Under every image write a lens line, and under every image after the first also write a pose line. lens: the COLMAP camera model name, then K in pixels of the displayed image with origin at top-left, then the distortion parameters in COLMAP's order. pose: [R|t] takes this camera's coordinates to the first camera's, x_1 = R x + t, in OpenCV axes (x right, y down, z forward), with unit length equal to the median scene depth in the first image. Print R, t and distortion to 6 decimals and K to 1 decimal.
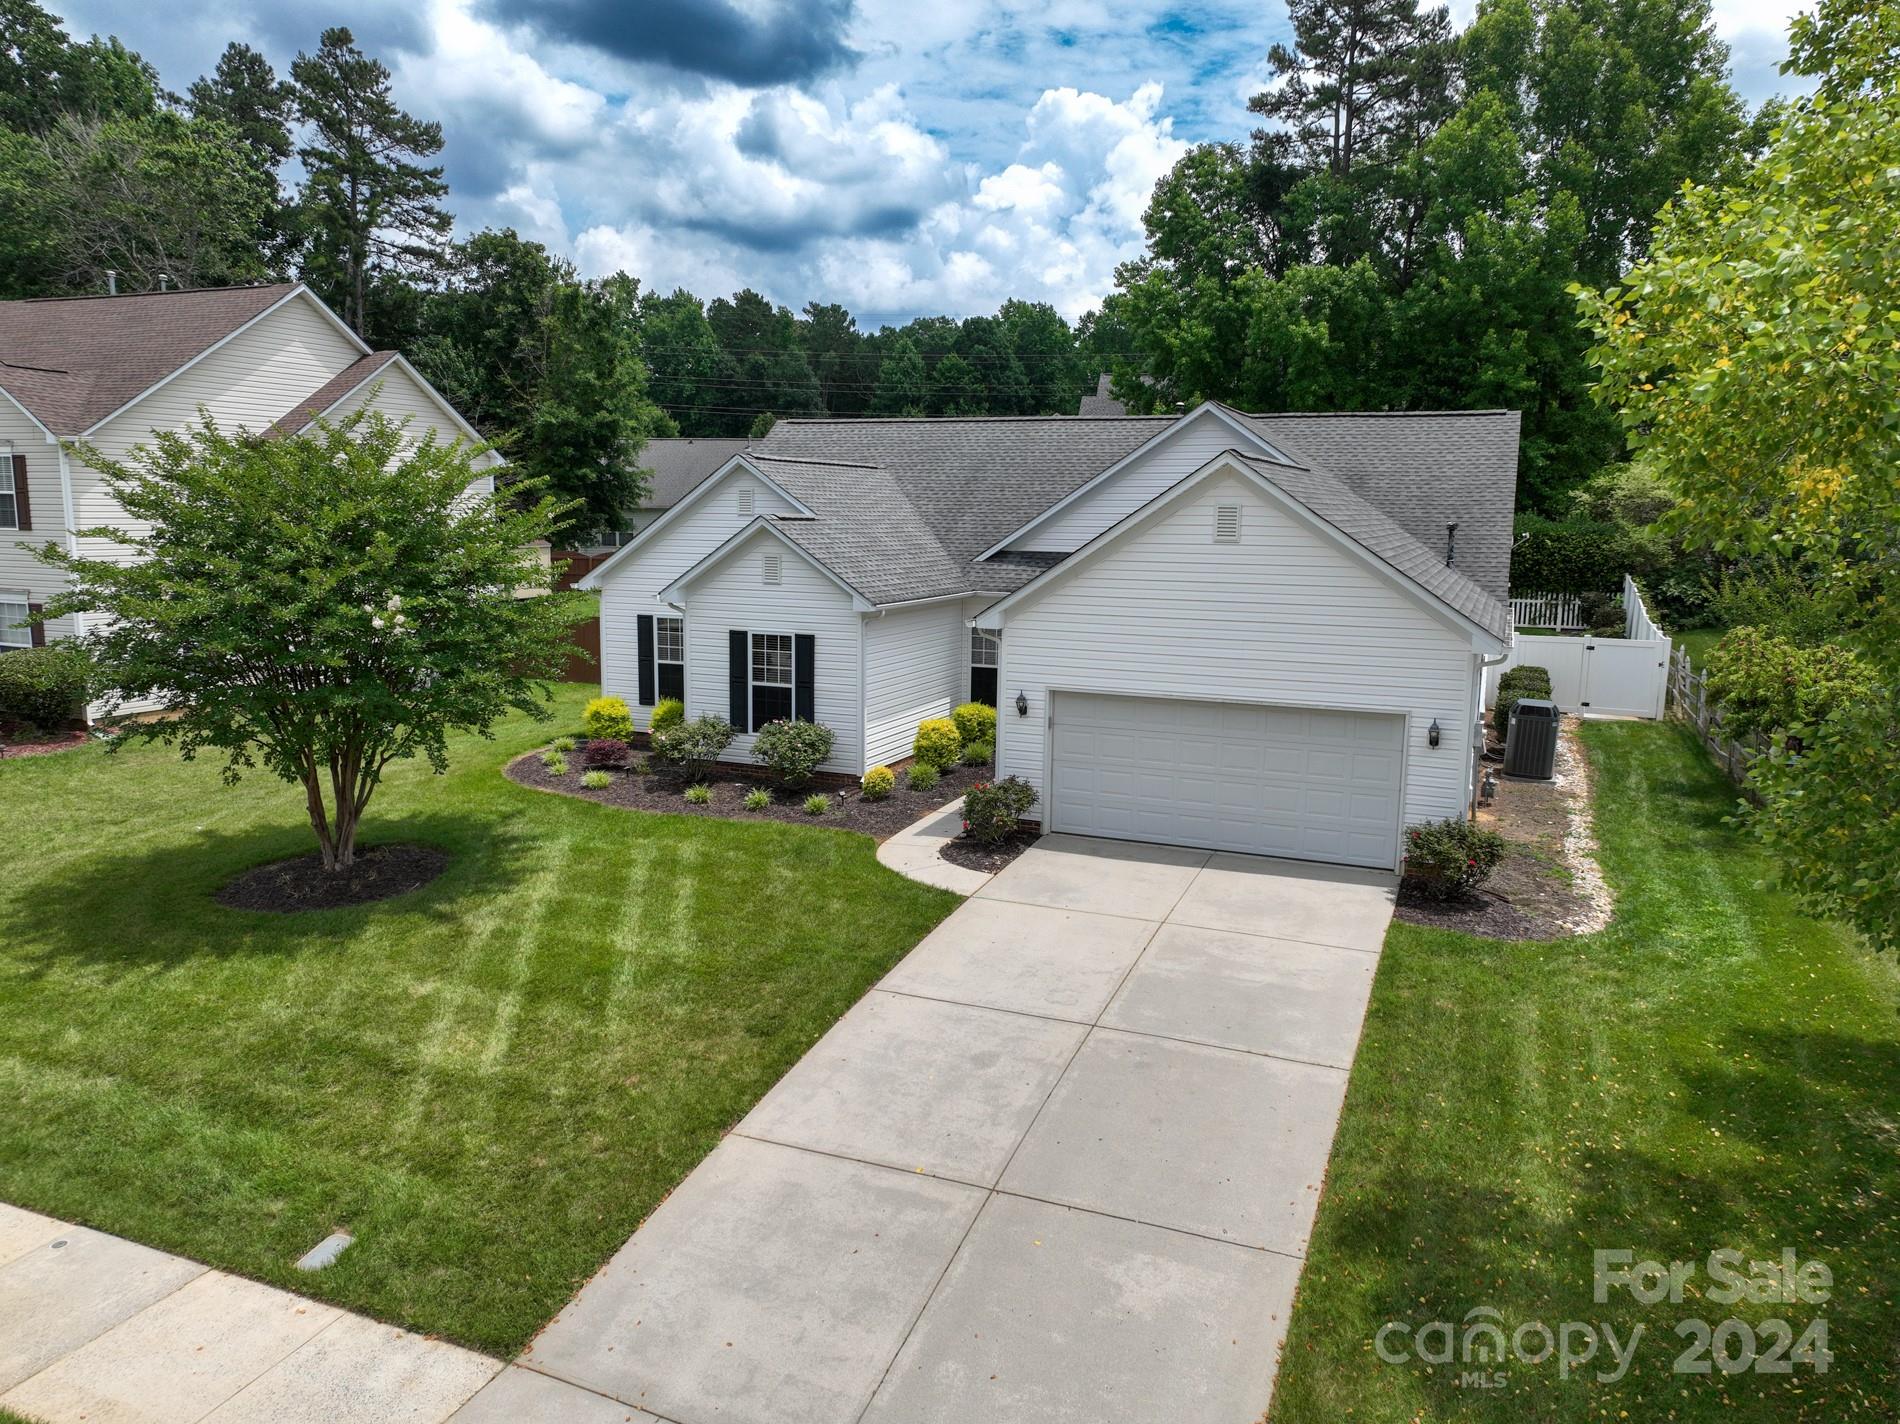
lens RADIAL K [[1328.7, 0, 952.1], [0, 1328.7, 713.0], [0, 0, 1]] dist [0.003759, 0.006846]
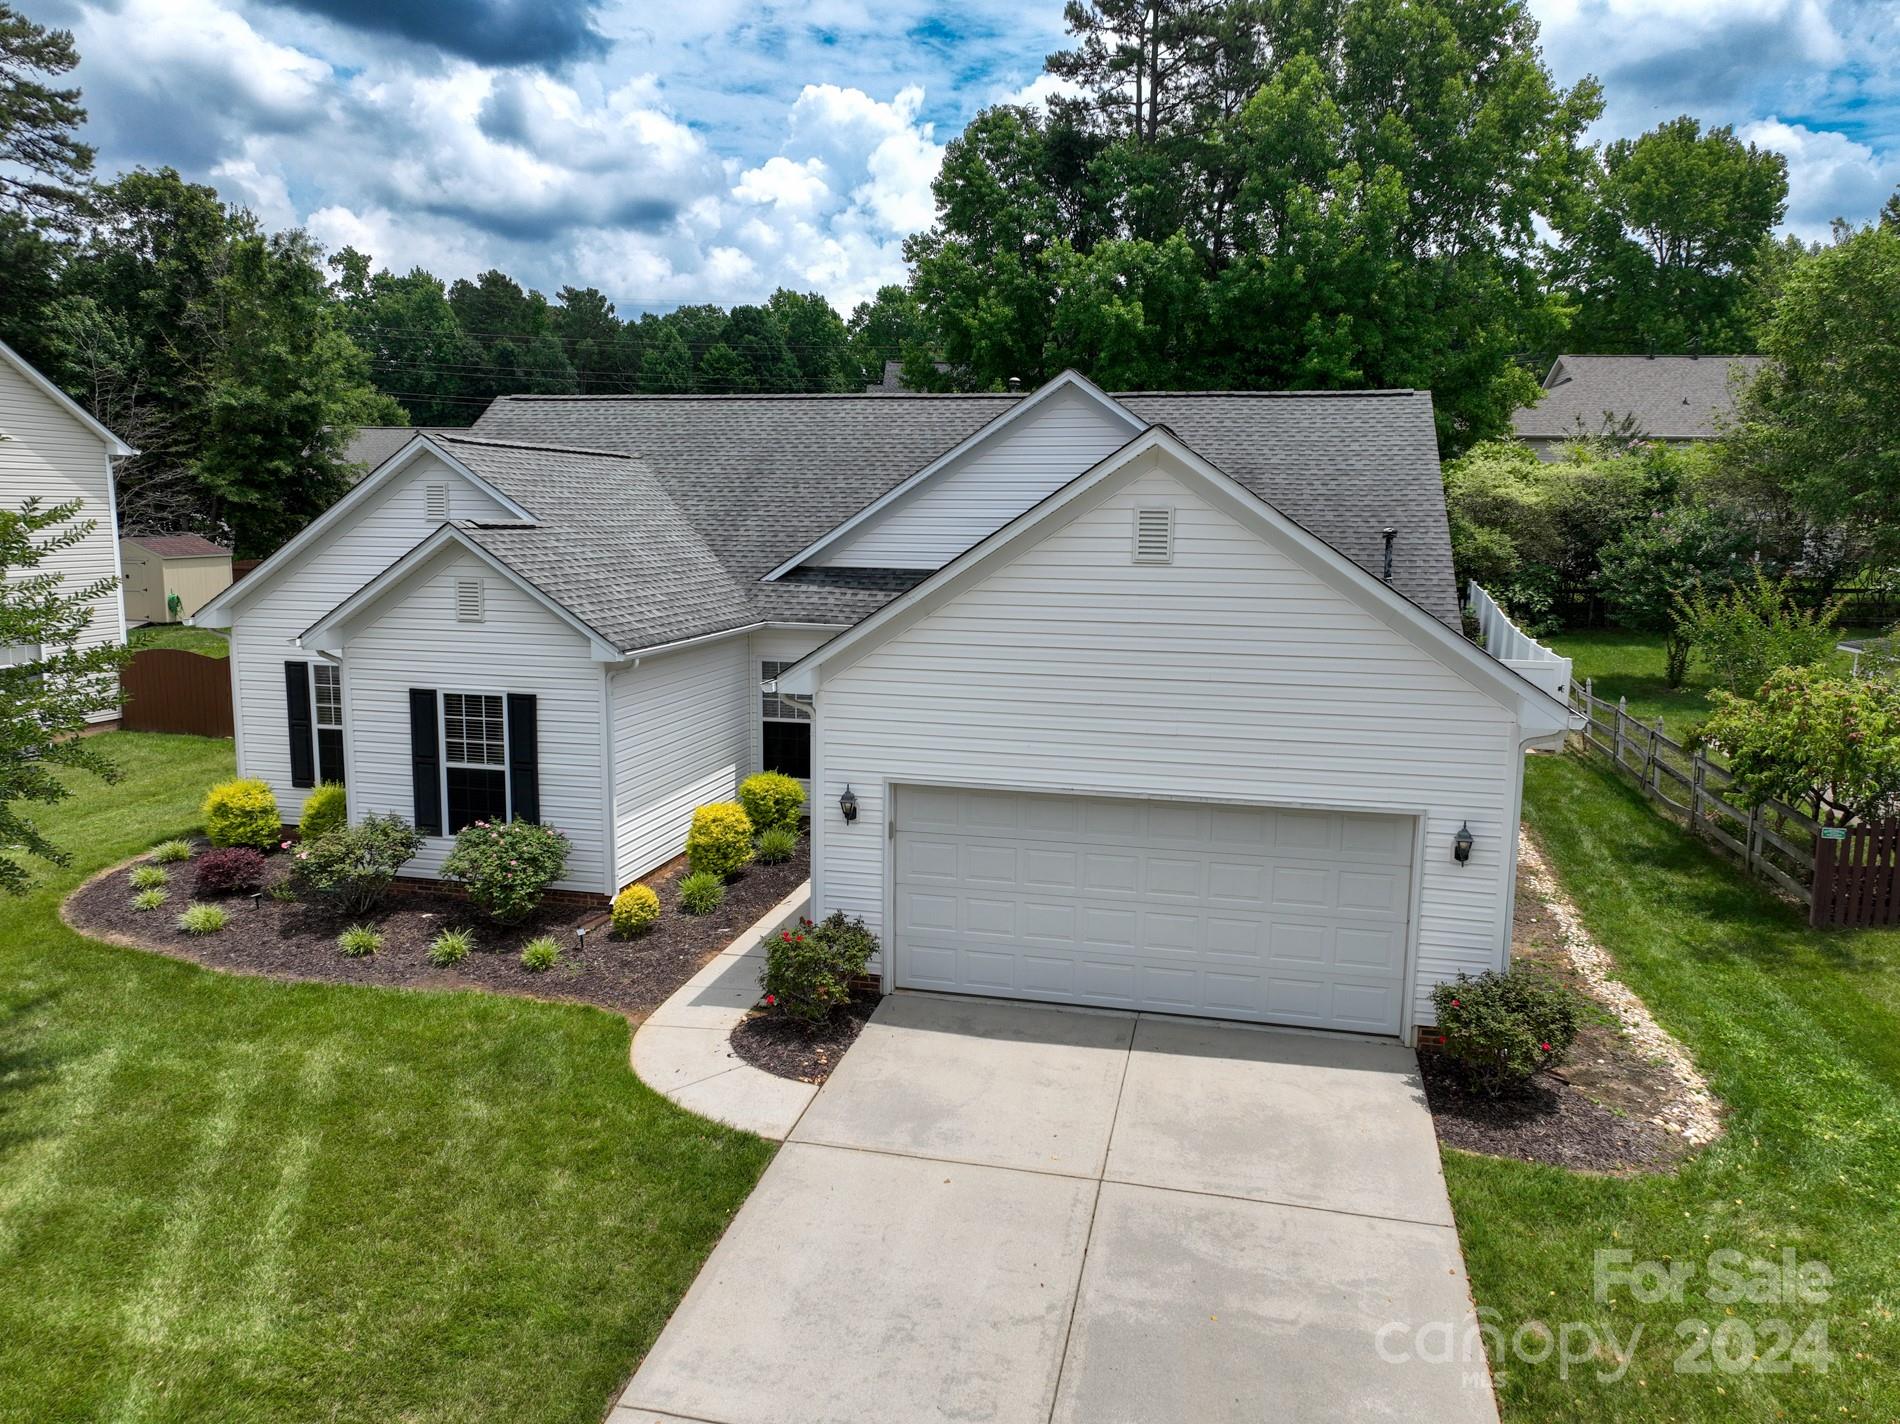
lens RADIAL K [[1328.7, 0, 952.1], [0, 1328.7, 713.0], [0, 0, 1]] dist [0.003759, 0.006846]
pose [[0.985883, -0.026810, 0.165273, -0.002299], [0.026605, 0.999640, 0.003458, -0.022547], [-0.165306, 0.000988, 0.986242, 0.138288]]
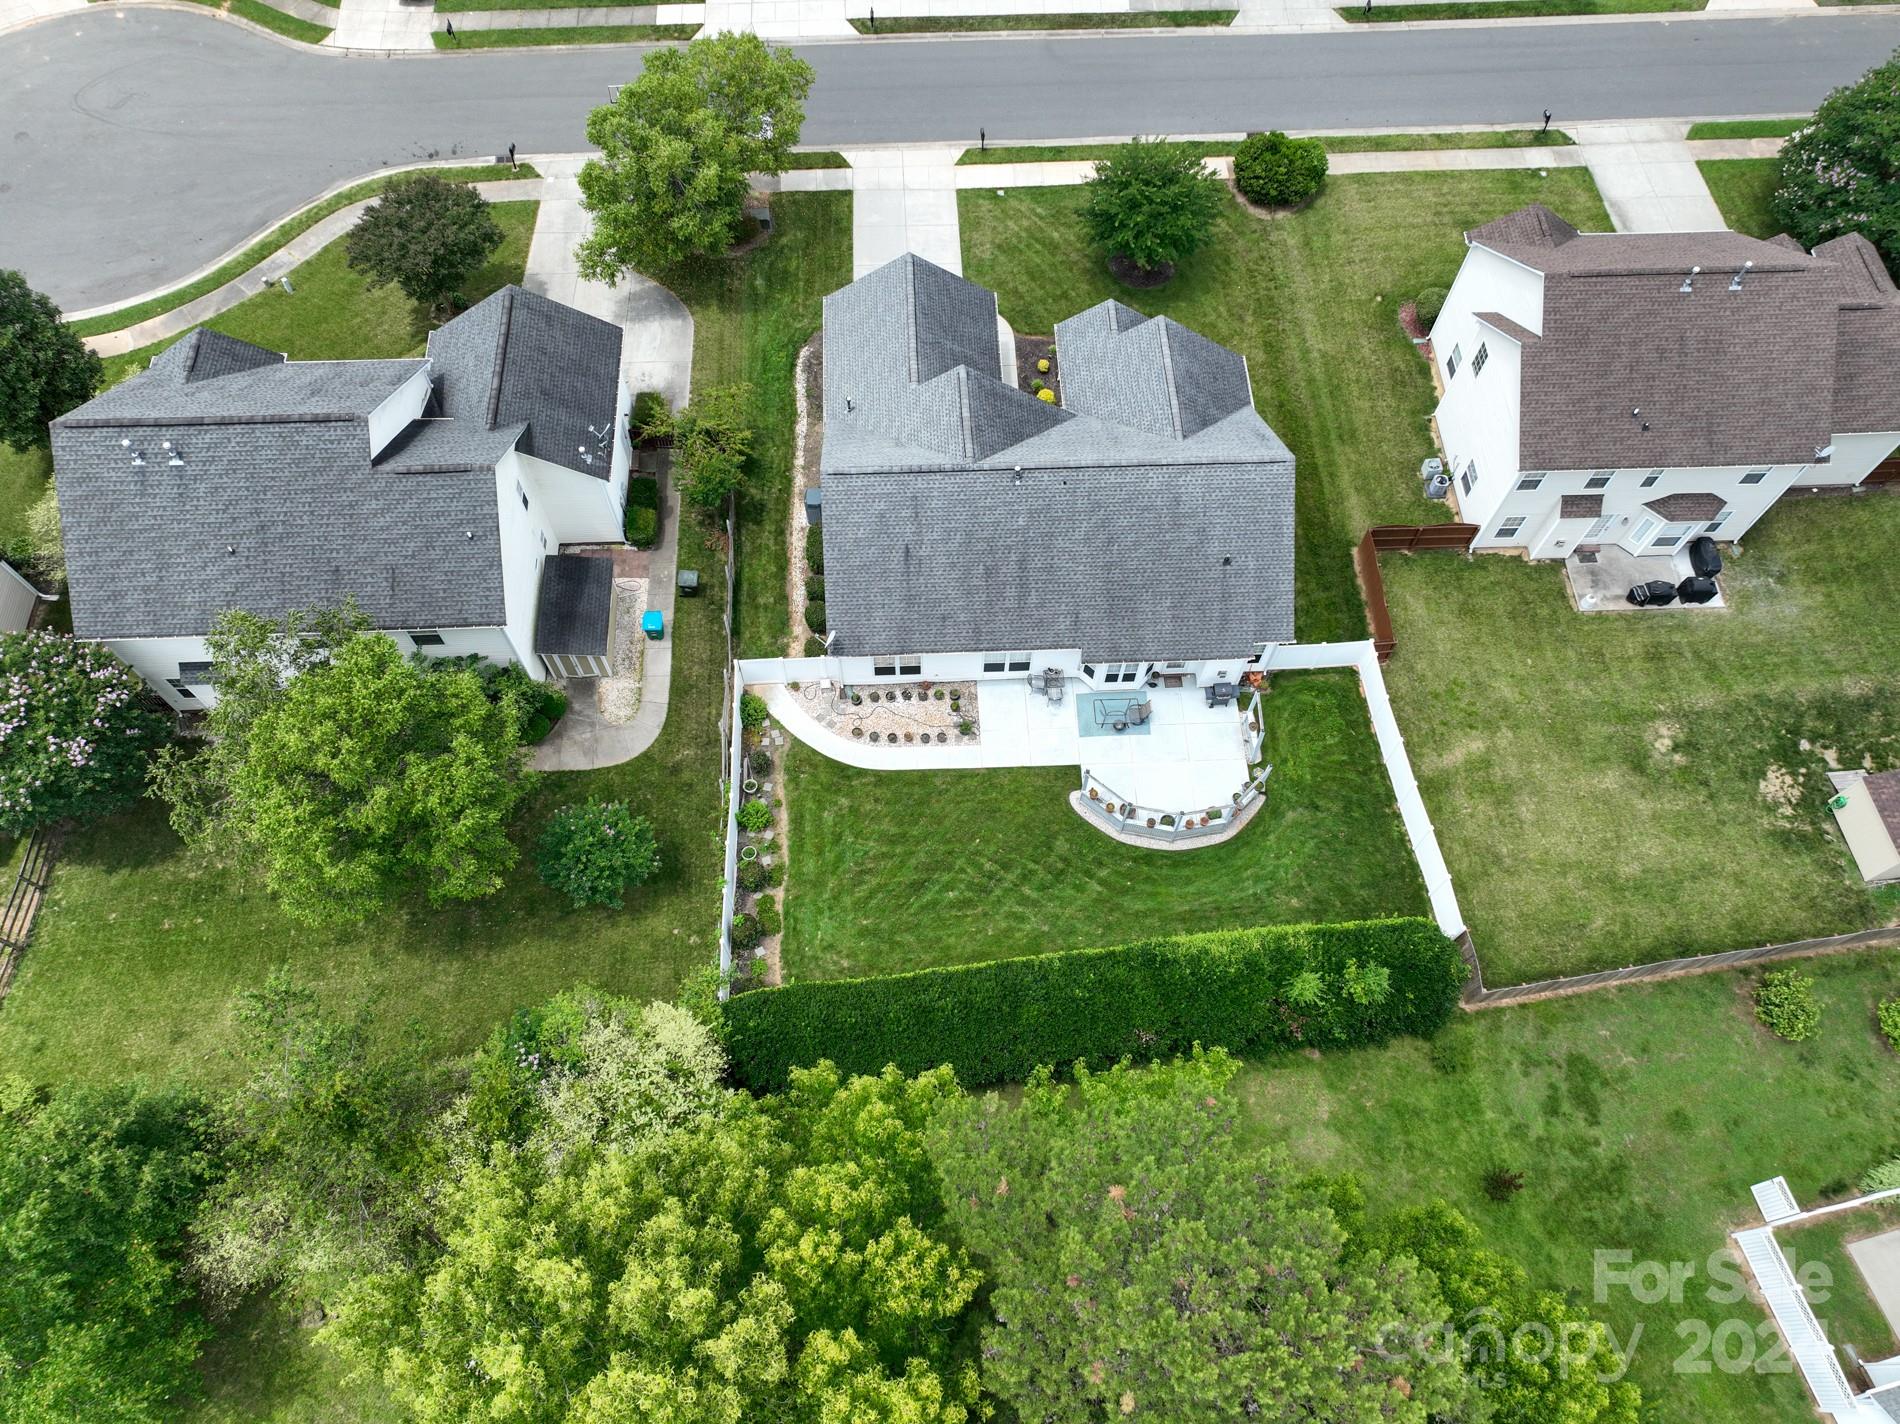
lens RADIAL K [[1328.7, 0, 952.1], [0, 1328.7, 713.0], [0, 0, 1]] dist [0.003759, 0.006846]
pose [[-0.904370, 0.372497, -0.208232, 0.437782], [-0.081495, 0.328220, 0.941079, -1.046486], [0.418895, 0.868054, -0.266476, 1.057307]]
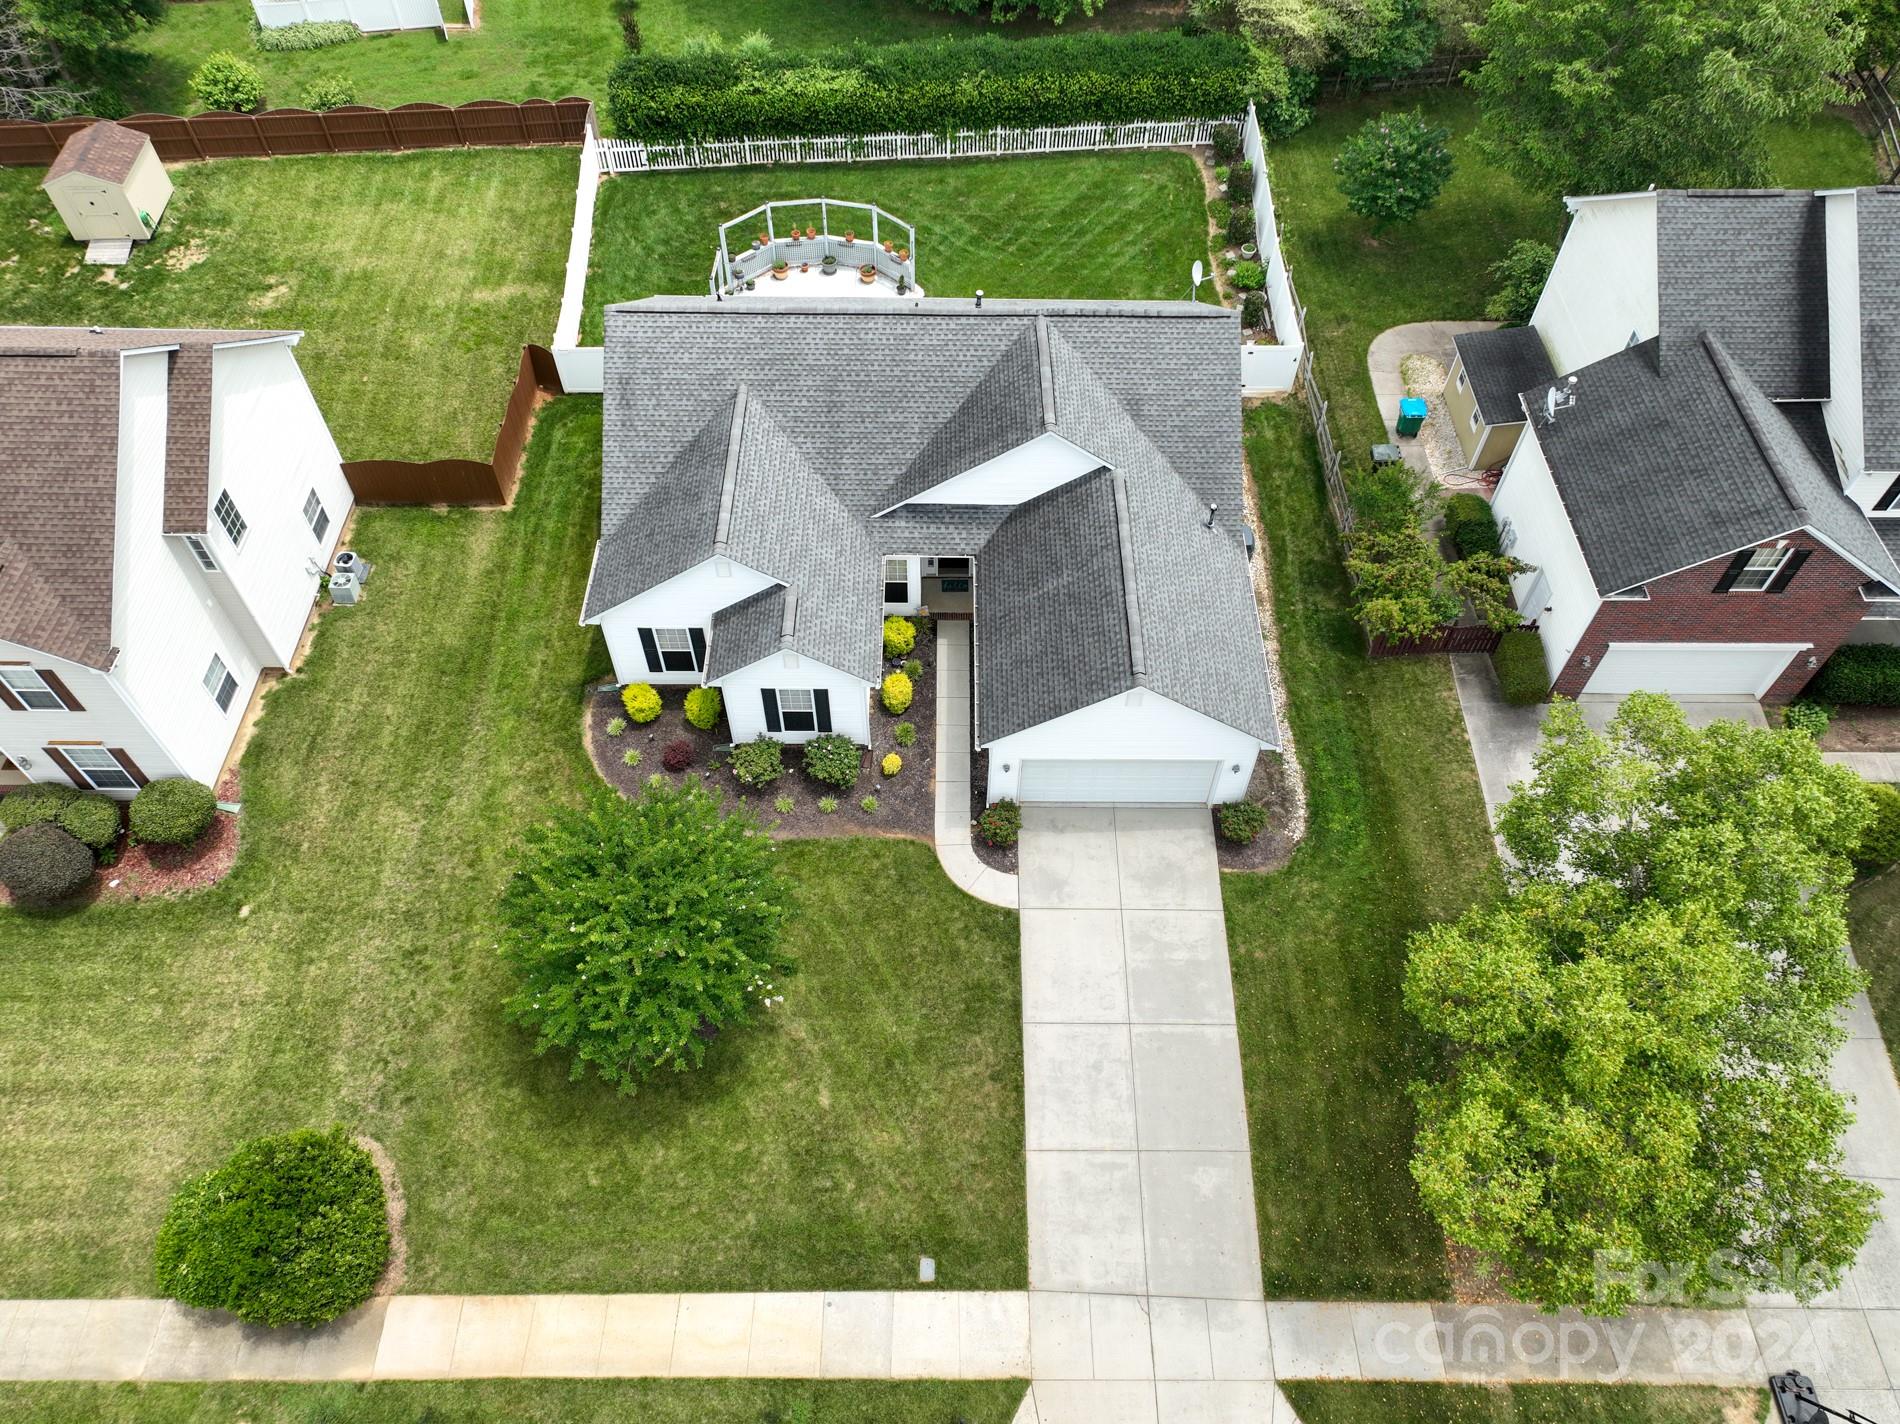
lens RADIAL K [[1328.7, 0, 952.1], [0, 1328.7, 713.0], [0, 0, 1]] dist [0.003759, 0.006846]
pose [[0.922674, -0.310764, 0.228250, -0.156794], [0.061390, 0.702813, 0.708721, -0.525497], [-0.380662, -0.639906, 0.667545, -0.023809]]
